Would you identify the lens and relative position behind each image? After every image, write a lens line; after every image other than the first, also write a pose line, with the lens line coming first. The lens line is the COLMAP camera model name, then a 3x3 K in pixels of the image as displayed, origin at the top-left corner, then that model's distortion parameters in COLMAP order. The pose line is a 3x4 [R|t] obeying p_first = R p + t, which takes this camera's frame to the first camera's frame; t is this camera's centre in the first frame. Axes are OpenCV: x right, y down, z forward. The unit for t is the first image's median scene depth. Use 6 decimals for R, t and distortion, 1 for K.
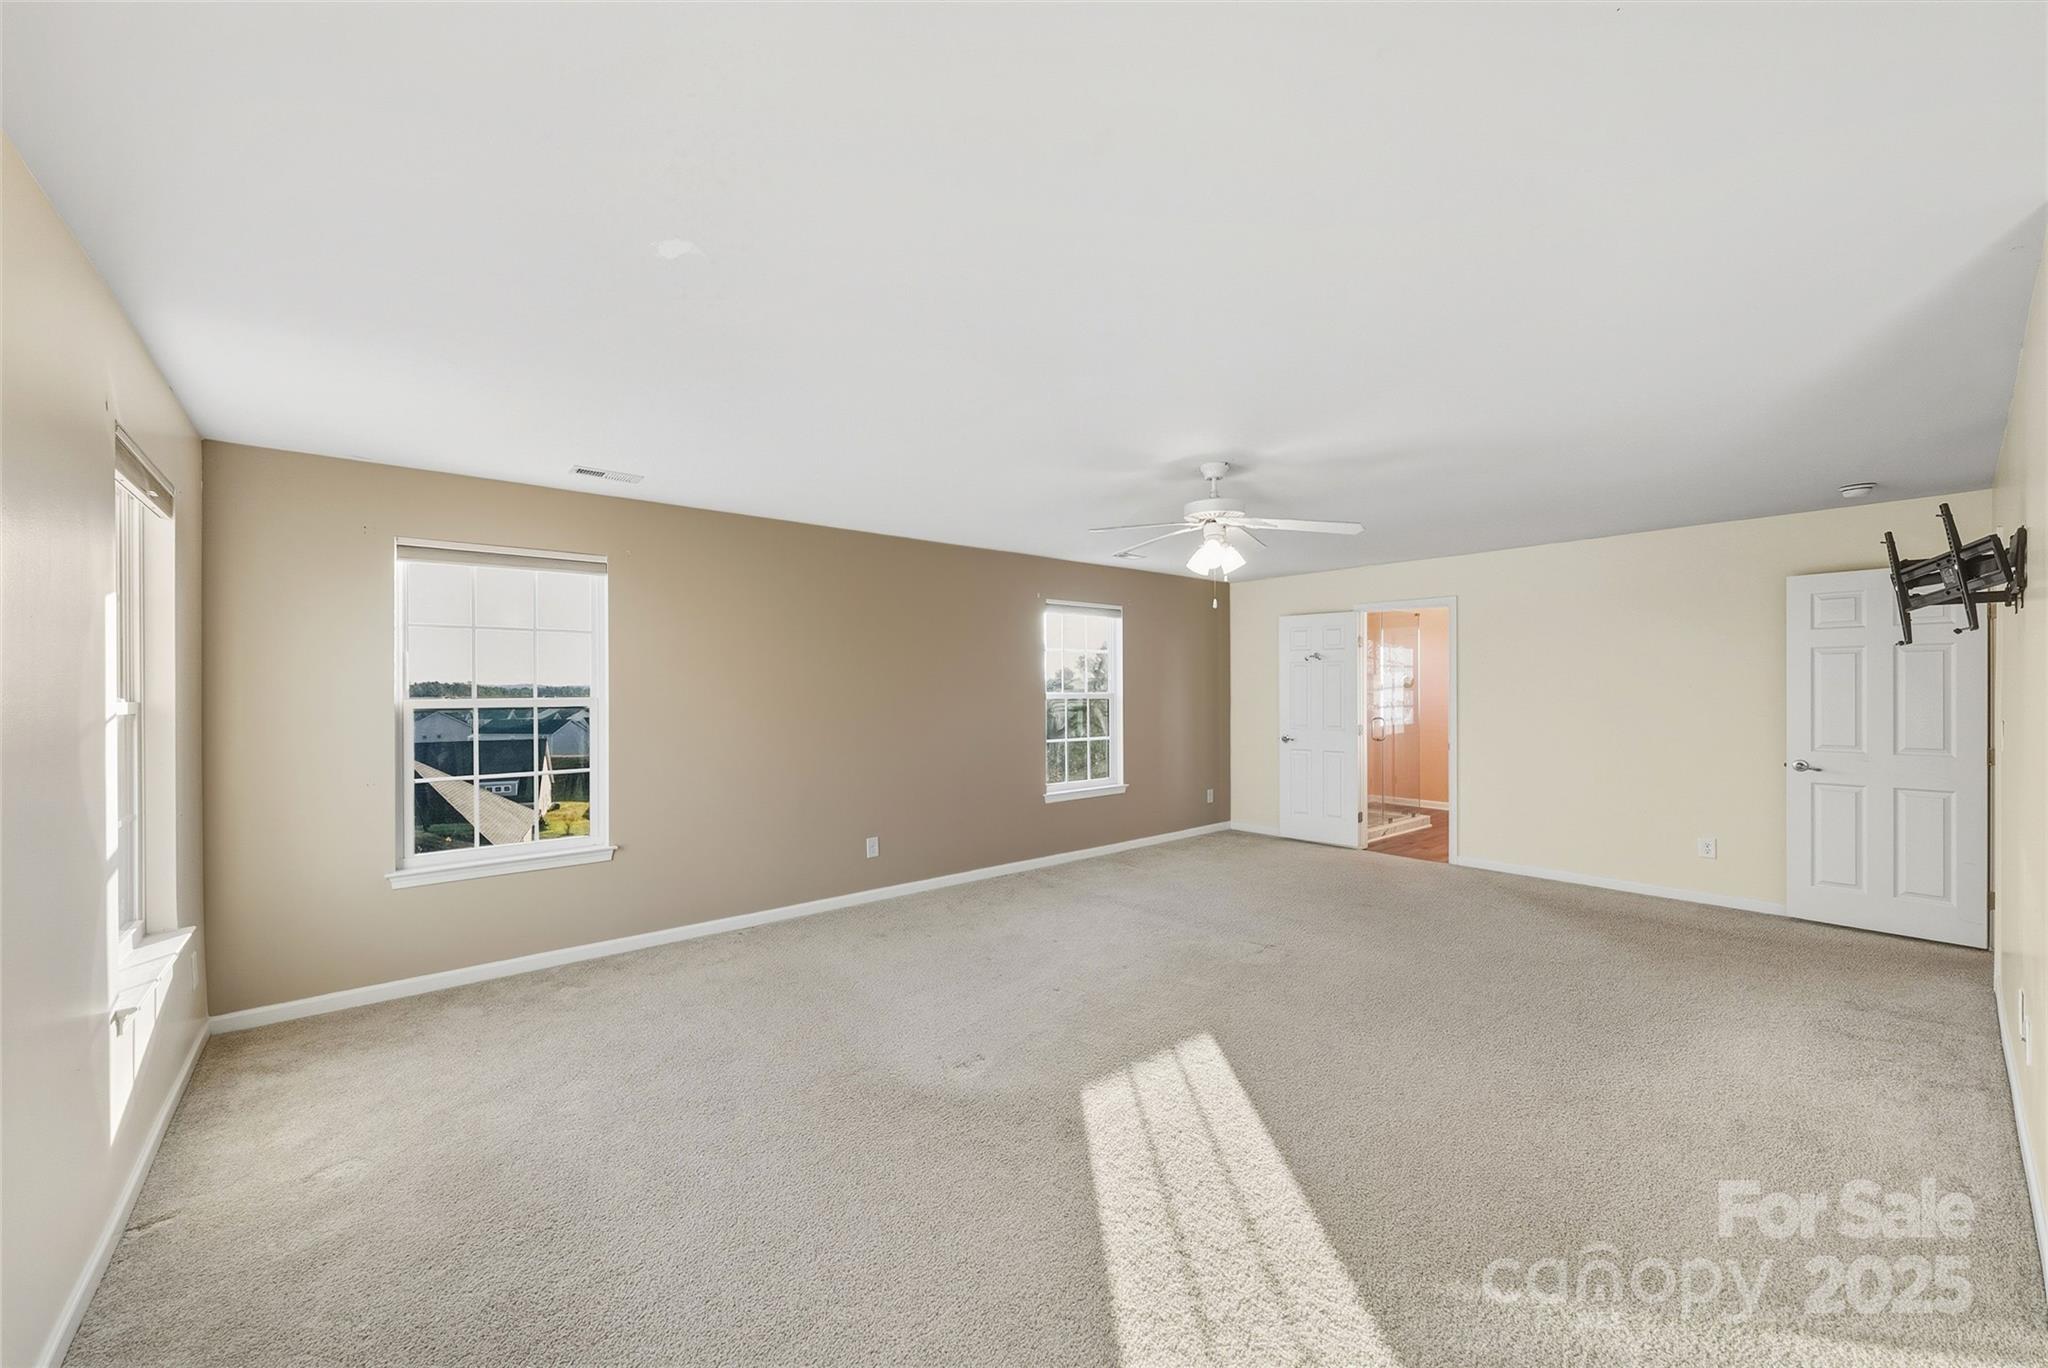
lens RADIAL K [[781.5, 0, 1019.7], [0, 781.5, 686.8], [0, 0, 1]] dist [-0.001201, -0.000086]
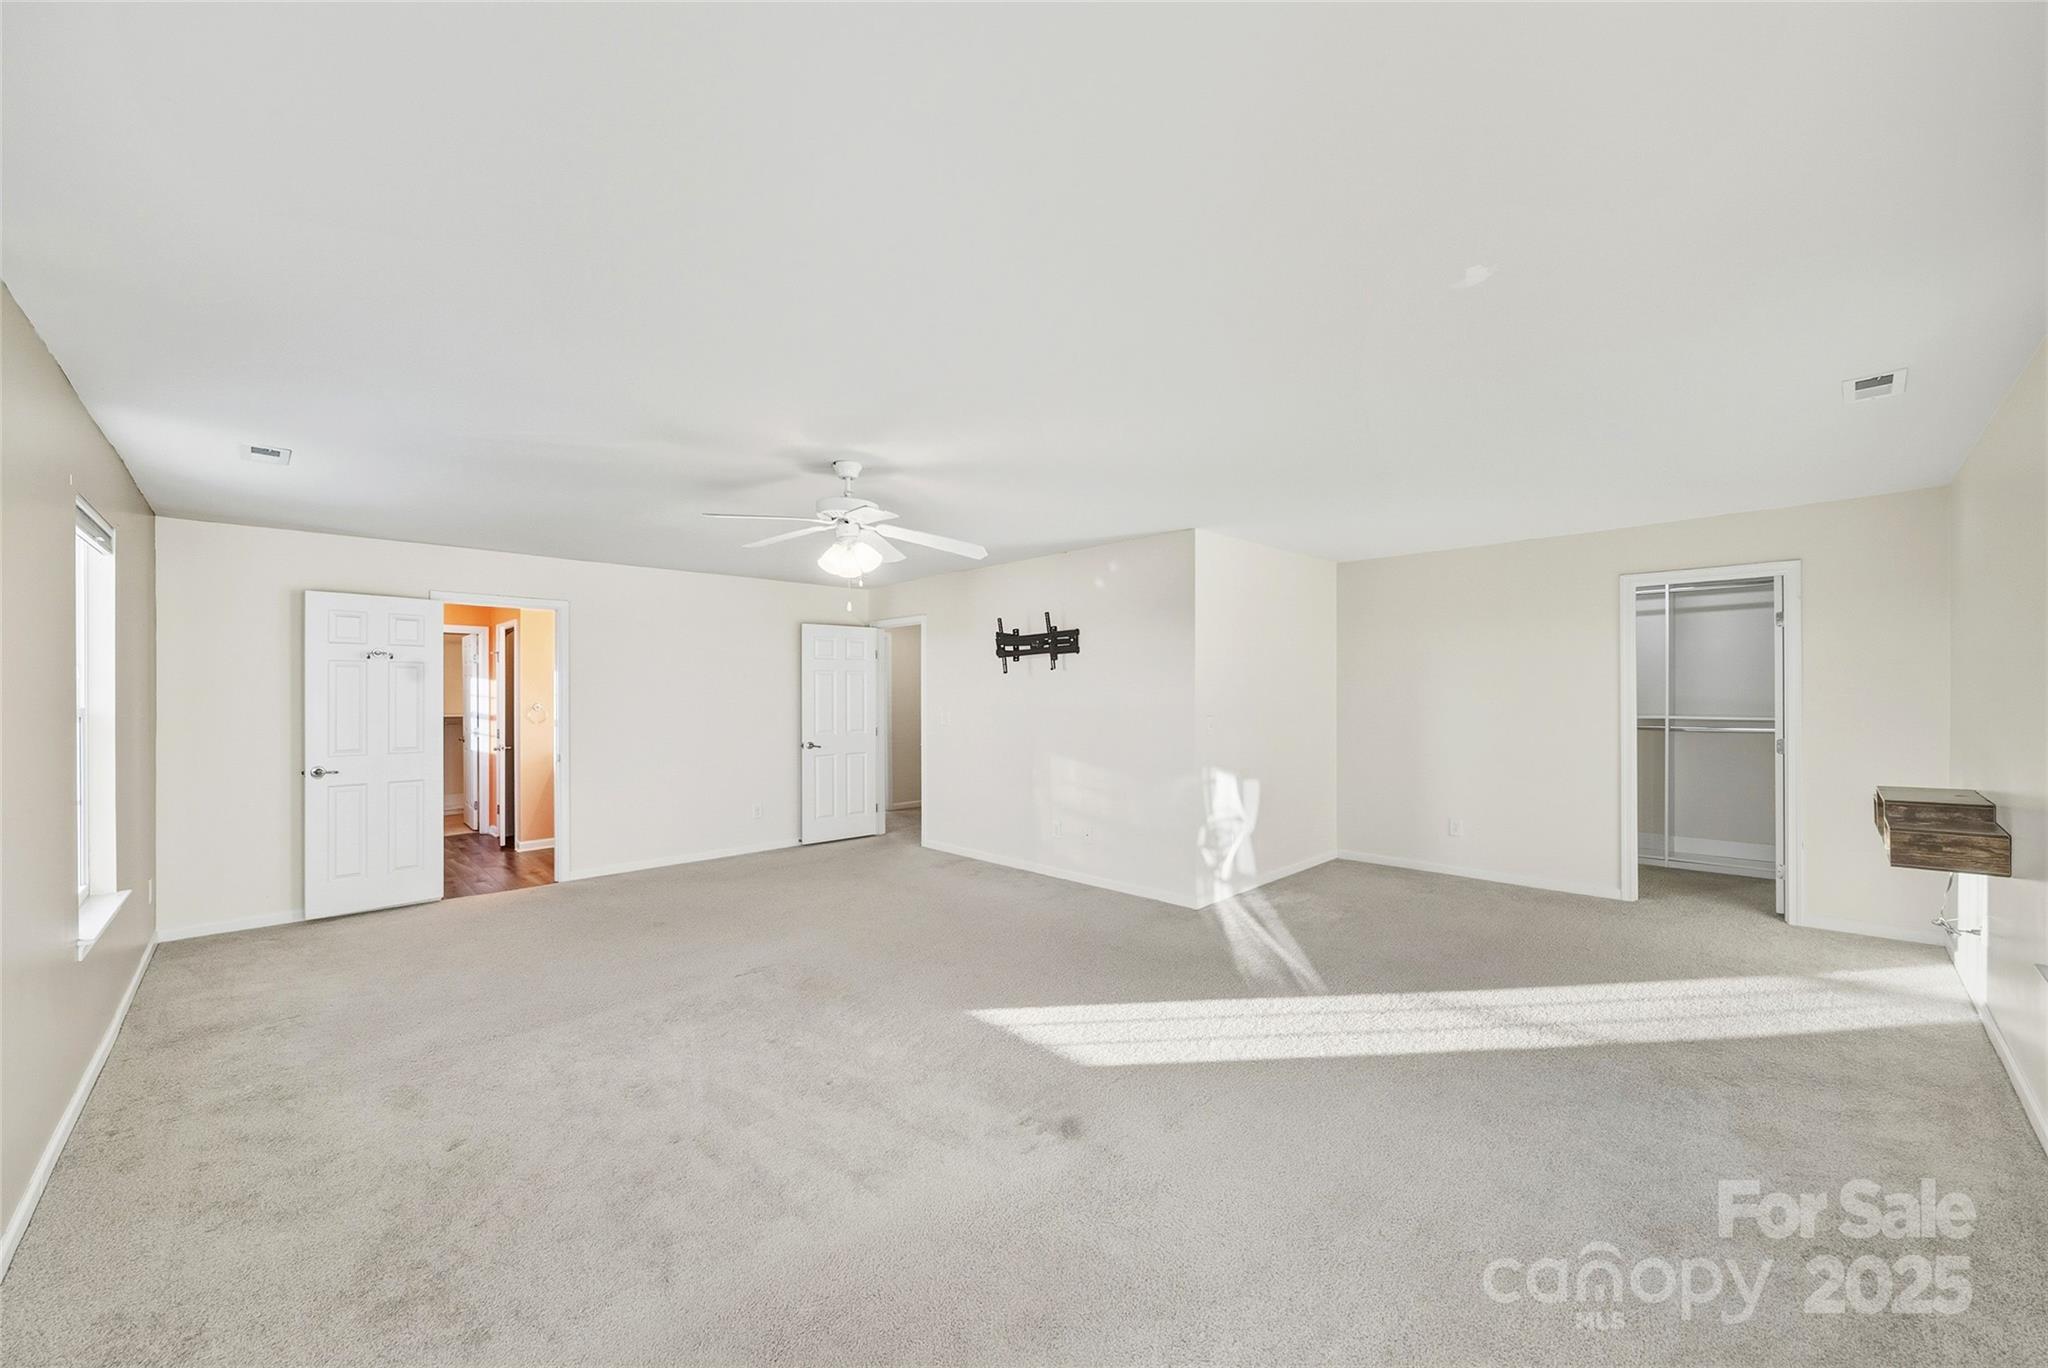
lens RADIAL K [[781.5, 0, 1019.7], [0, 781.5, 686.8], [0, 0, 1]] dist [-0.001201, -0.000086]
pose [[-0.053985, 0.009814, 0.998494, -0.903350], [0.004148, 0.999945, -0.009604, 0.002855], [-0.998533, 0.003624, -0.054023, 1.037558]]
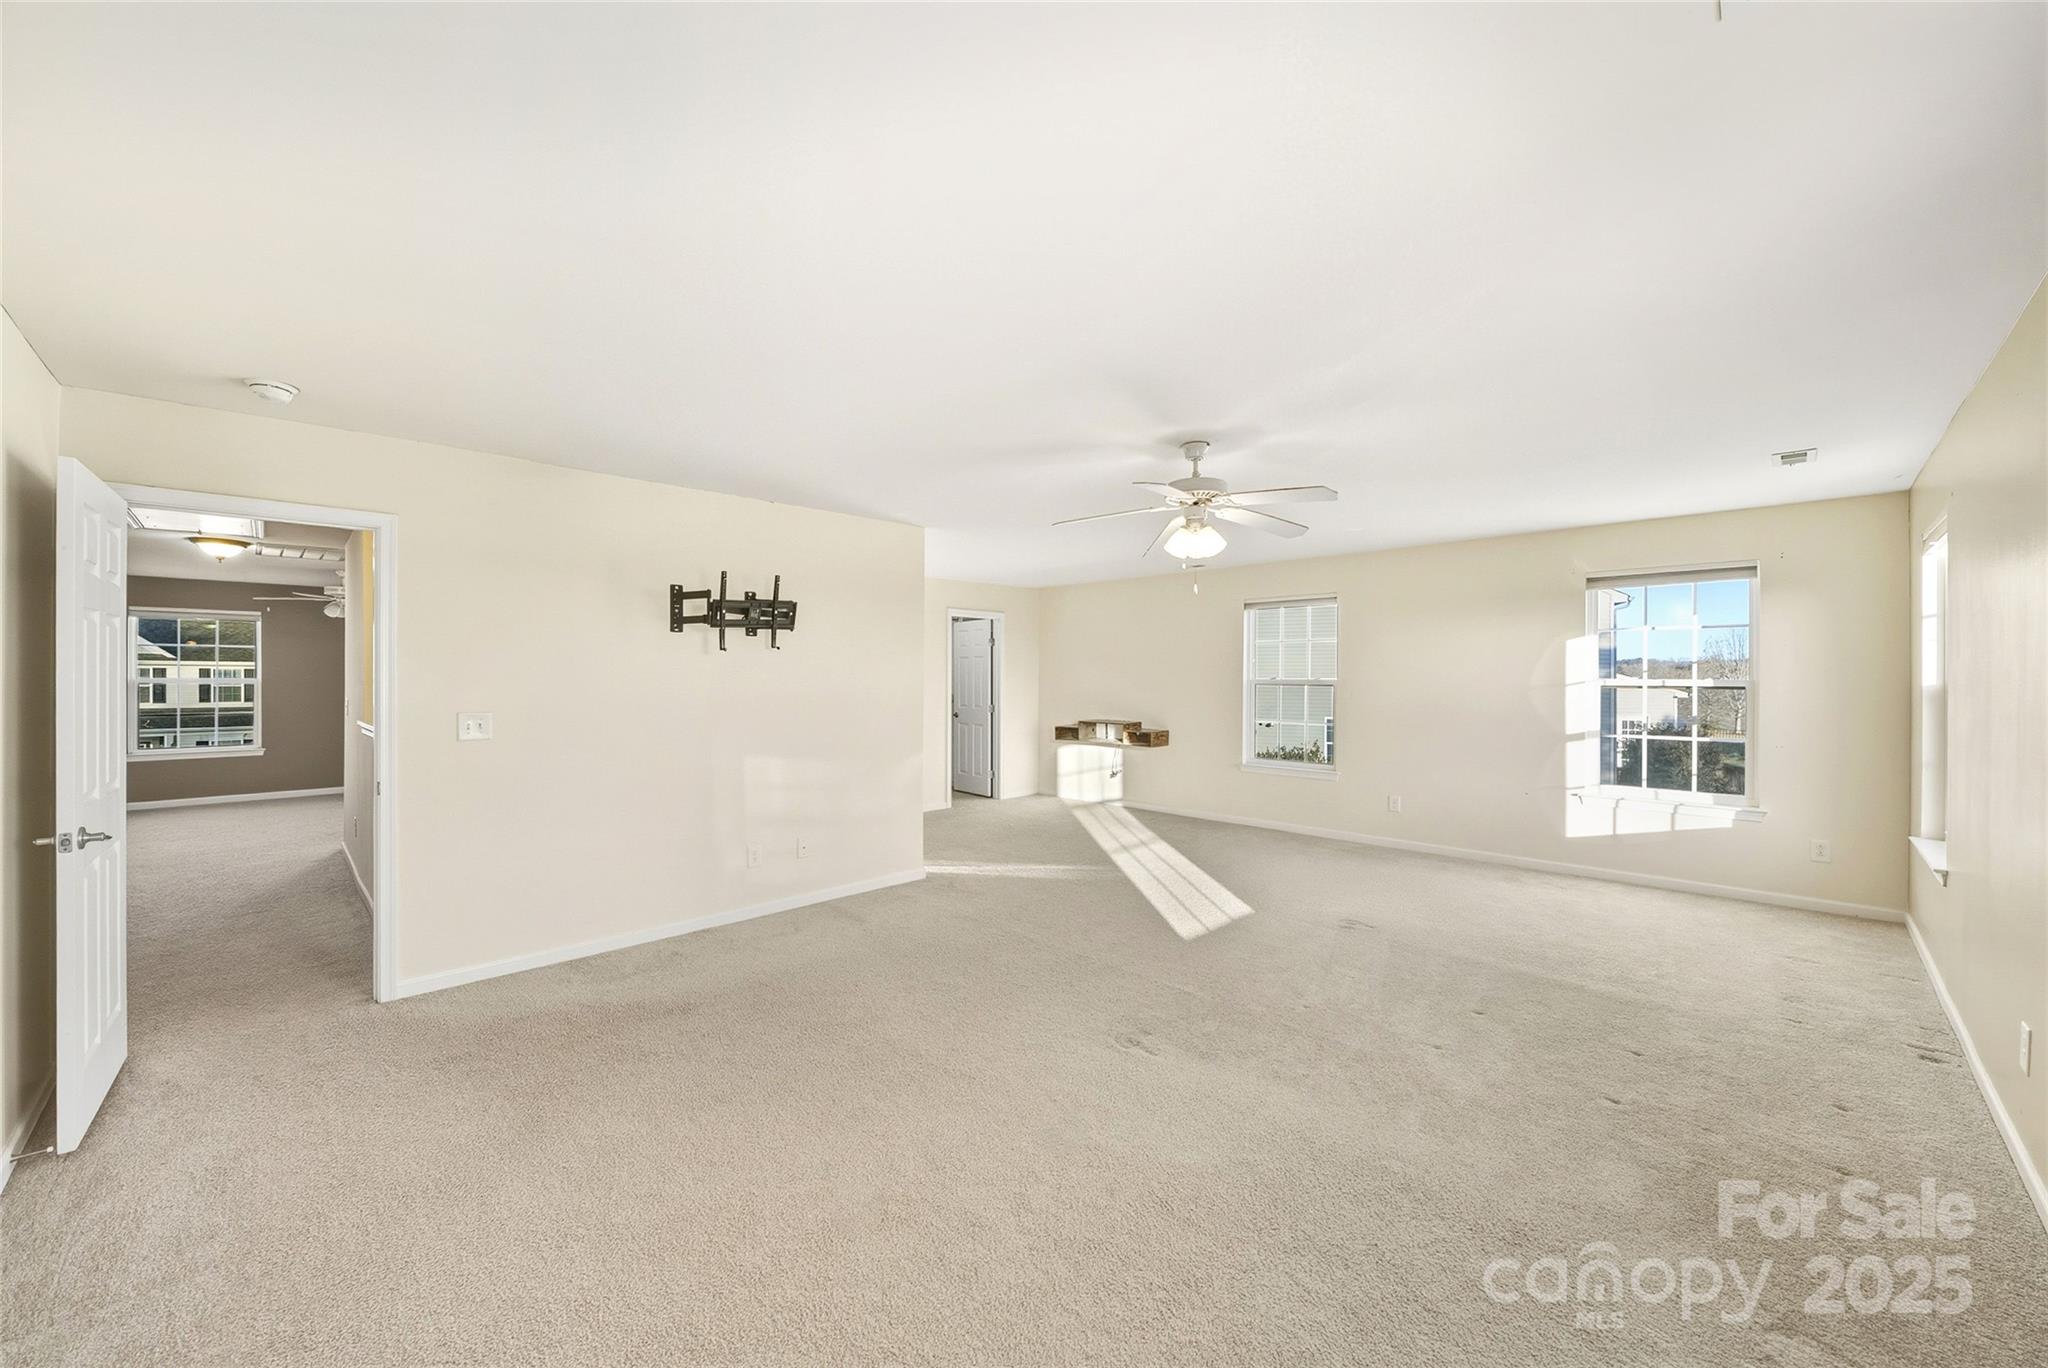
lens RADIAL K [[781.5, 0, 1019.7], [0, 781.5, 686.8], [0, 0, 1]] dist [-0.001201, -0.000086]
pose [[-0.998807, 0.007445, -0.048263, 0.607591], [0.007224, 0.999963, 0.004743, 0.013664], [0.048297, 0.004388, -0.998823, 2.418751]]
